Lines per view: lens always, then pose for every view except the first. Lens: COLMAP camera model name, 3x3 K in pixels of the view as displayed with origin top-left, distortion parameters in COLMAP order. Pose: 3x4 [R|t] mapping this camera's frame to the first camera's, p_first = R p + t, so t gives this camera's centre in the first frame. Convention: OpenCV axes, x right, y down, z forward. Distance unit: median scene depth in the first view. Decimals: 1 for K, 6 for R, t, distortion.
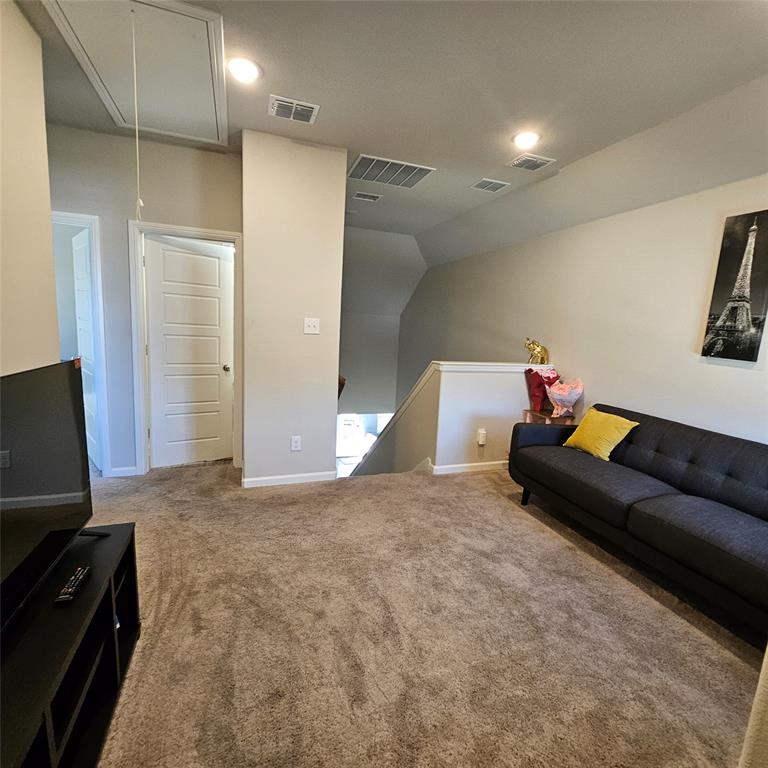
lens RADIAL K [[392.7, 0, 383.7], [0, 392.7, 382.9], [0, 0, 1]] dist [-0.021866, 0.000423]
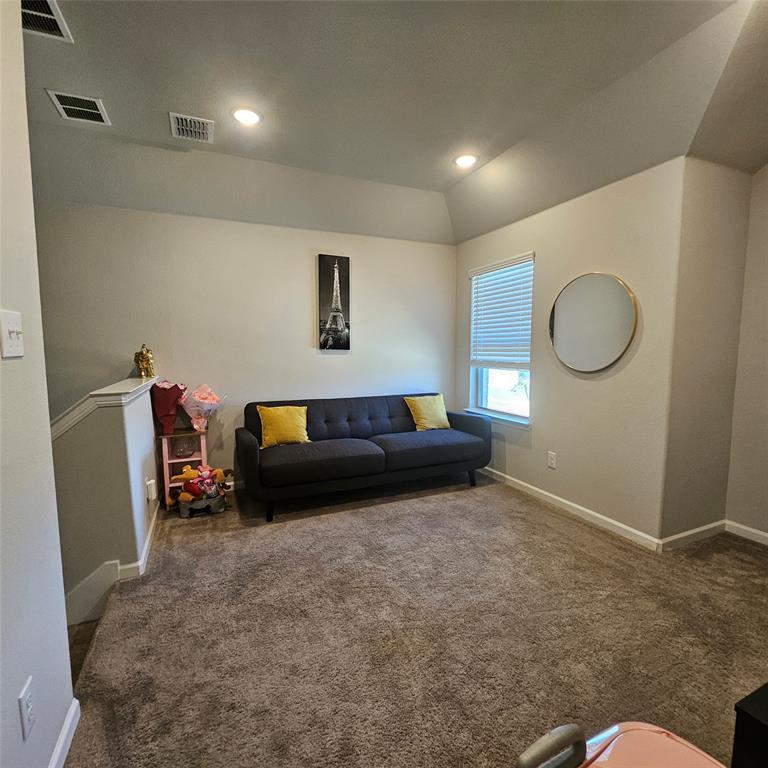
lens RADIAL K [[392.7, 0, 383.8], [0, 392.7, 387.9], [0, 0, 1]] dist [-0.021866, 0.000423]
pose [[-0.081218, -0.146160, 0.985921, -0.655017], [0.148610, 0.976356, 0.156984, -0.126760], [-0.985555, 0.159268, -0.057577, 0.906348]]
